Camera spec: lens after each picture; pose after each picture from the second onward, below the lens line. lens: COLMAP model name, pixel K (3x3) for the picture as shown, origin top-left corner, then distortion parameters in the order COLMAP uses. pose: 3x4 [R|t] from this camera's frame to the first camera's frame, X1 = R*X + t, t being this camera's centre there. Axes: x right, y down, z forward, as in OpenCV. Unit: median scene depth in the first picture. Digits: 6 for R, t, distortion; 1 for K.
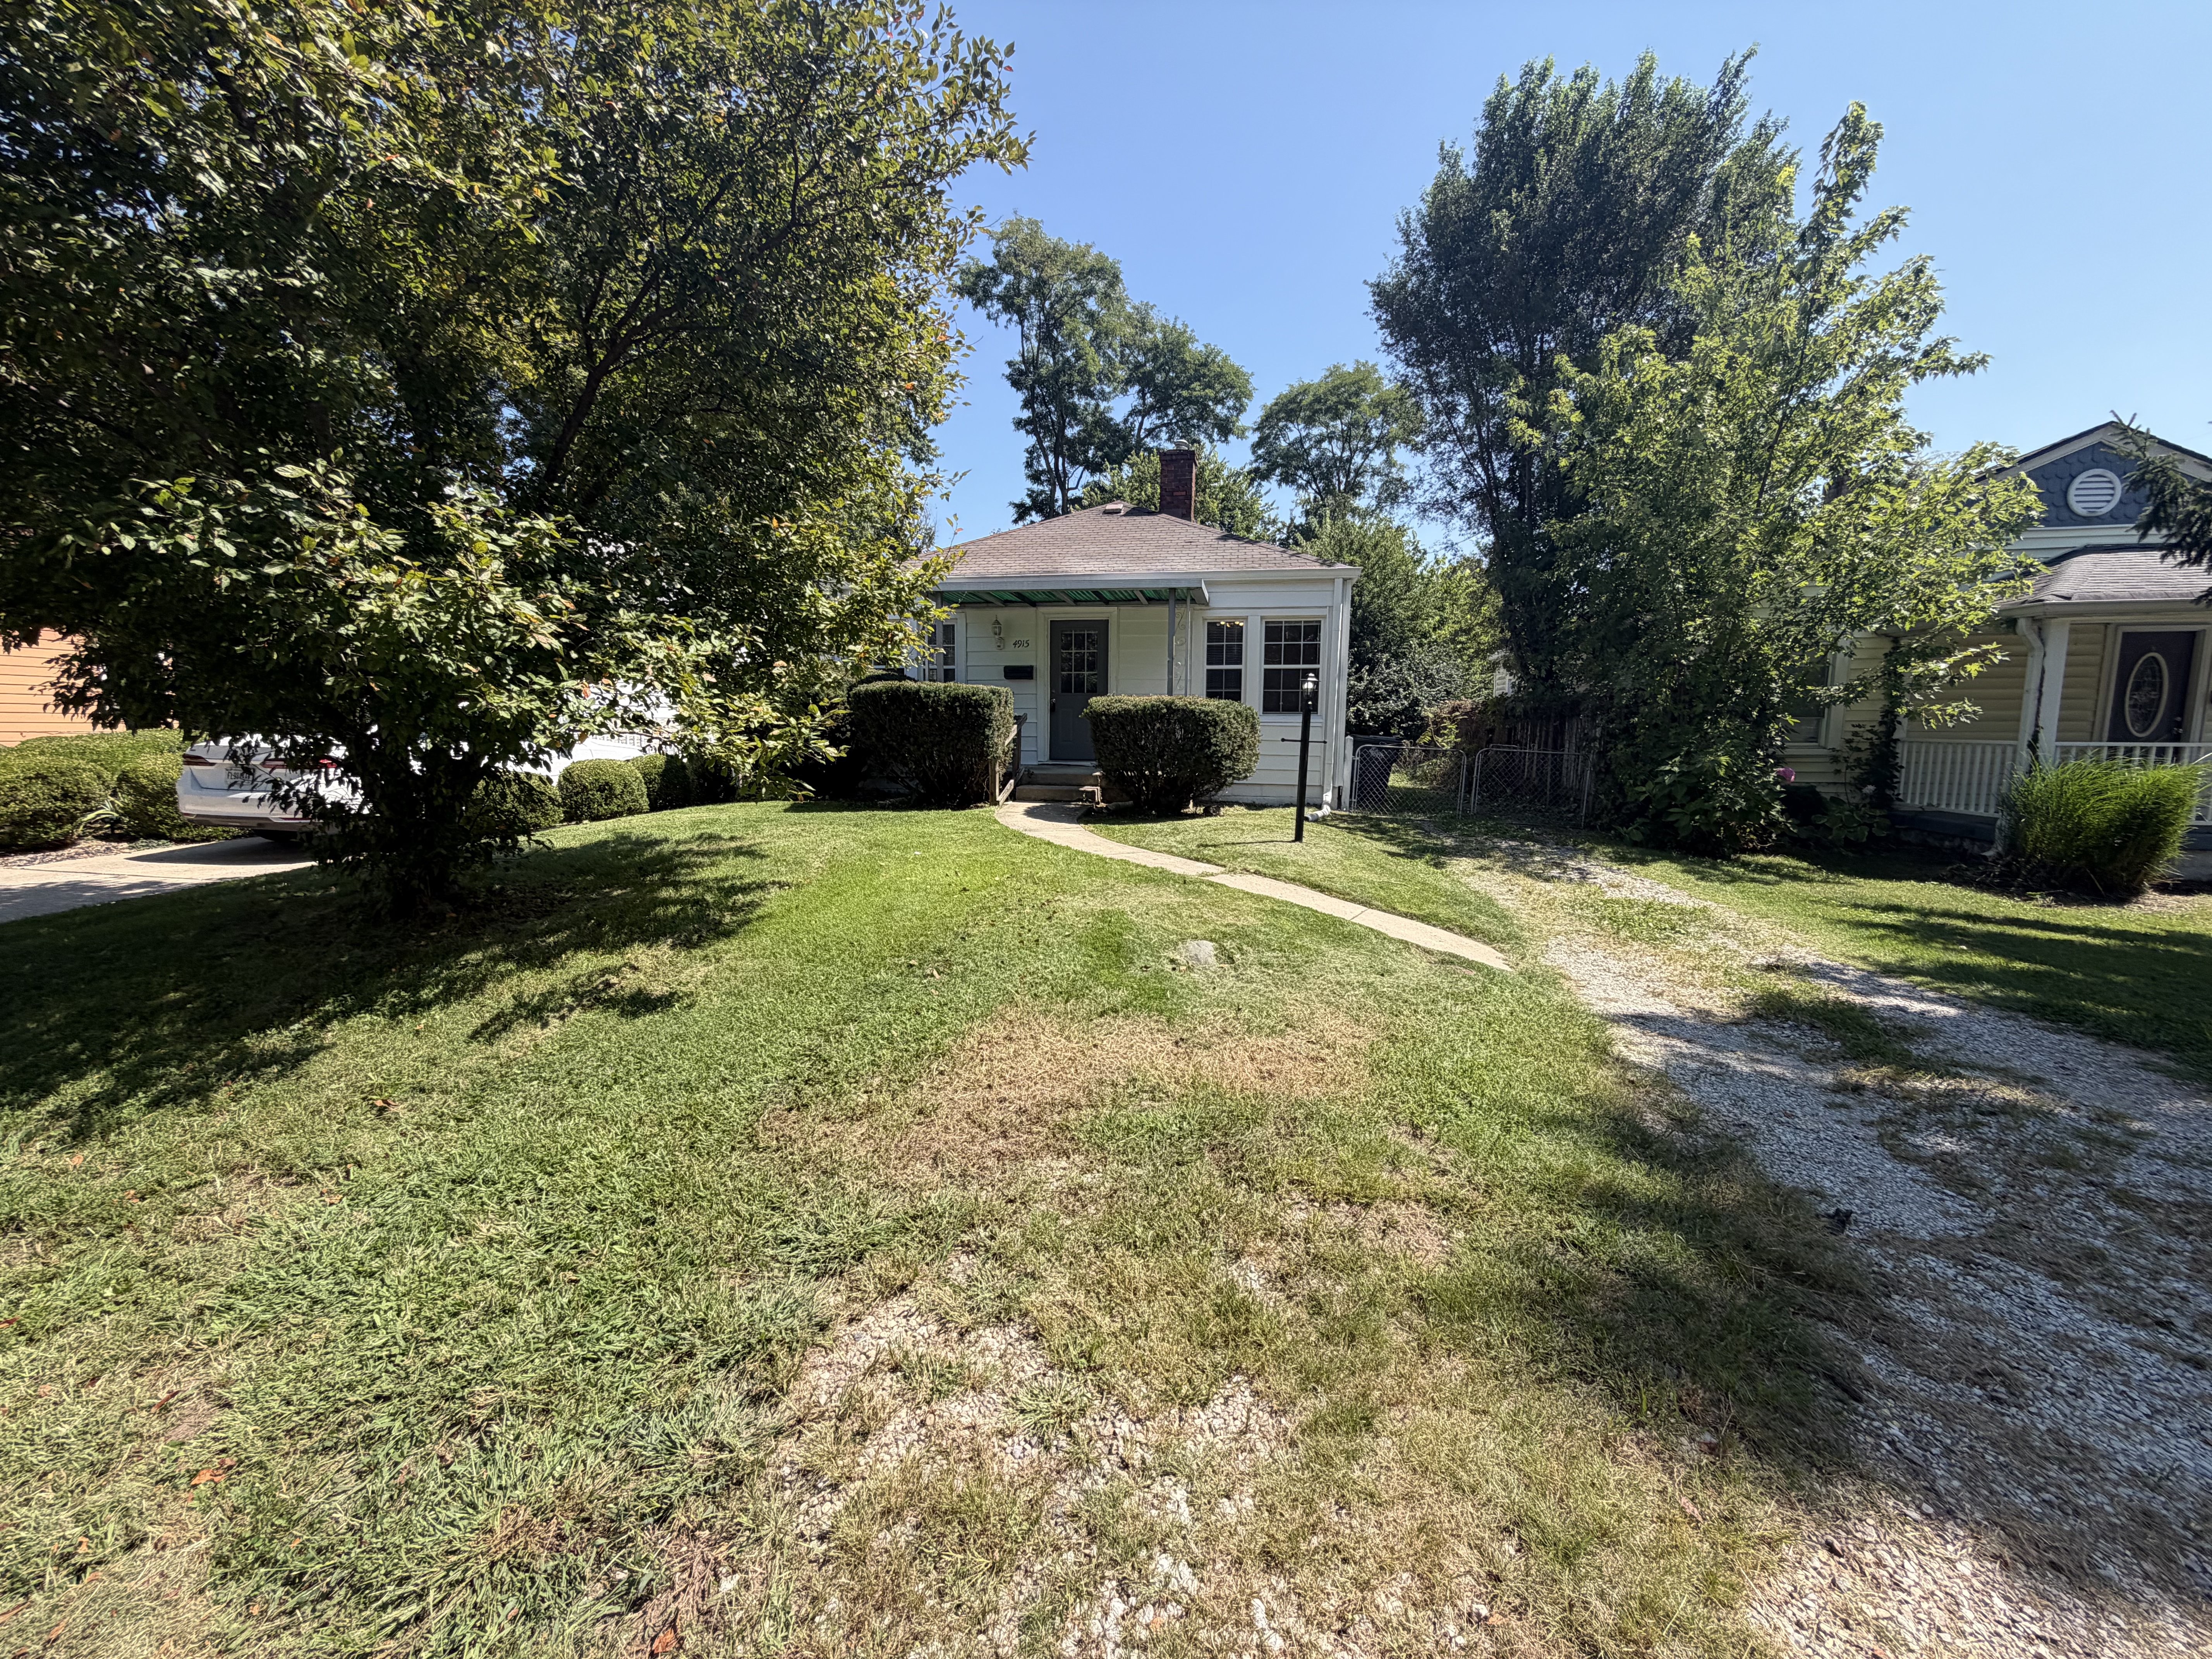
lens RADIAL K [[902.3, 0, 1106.0], [0, 902.3, 829.5], [0, 0, 1]] dist [-0.001781, -0.000338]
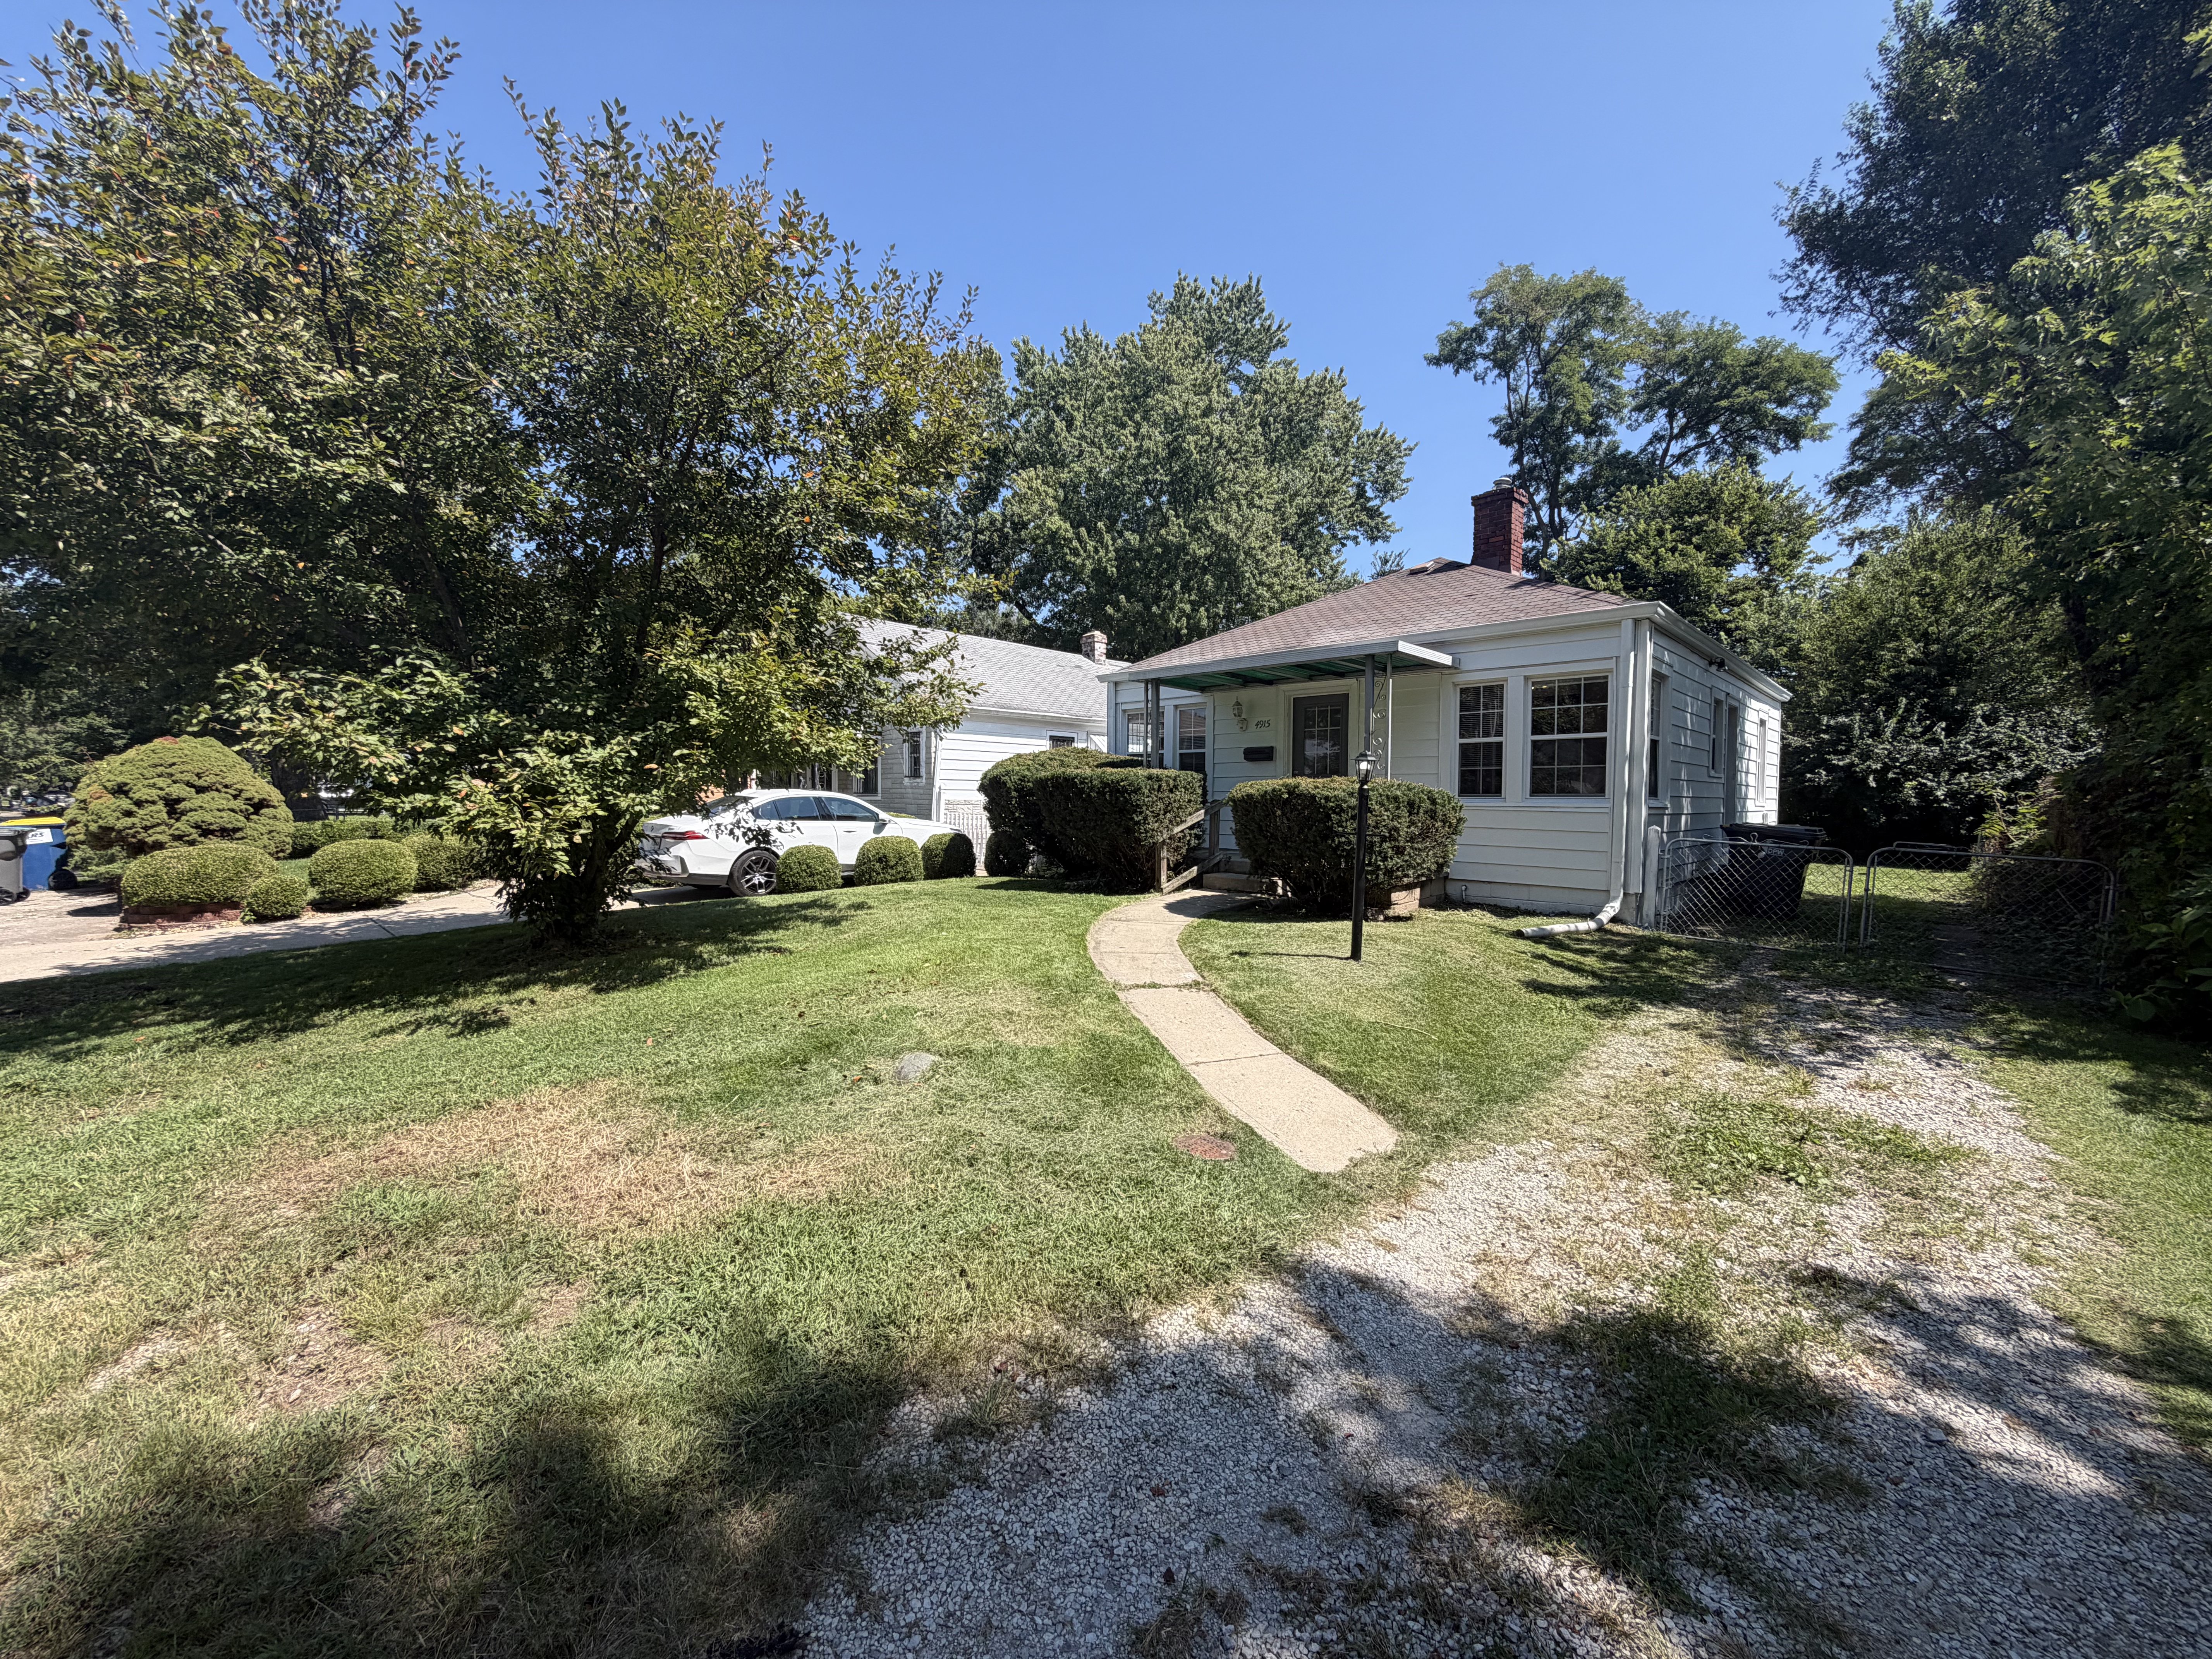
lens RADIAL K [[902.3, 0, 1106.0], [0, 902.3, 829.5], [0, 0, 1]] dist [-0.001781, -0.000338]
pose [[0.819971, 0.017280, -0.572144, 0.122861], [-0.065827, 0.995759, -0.064265, -0.008869], [0.568607, 0.090358, 0.817631, 0.052795]]
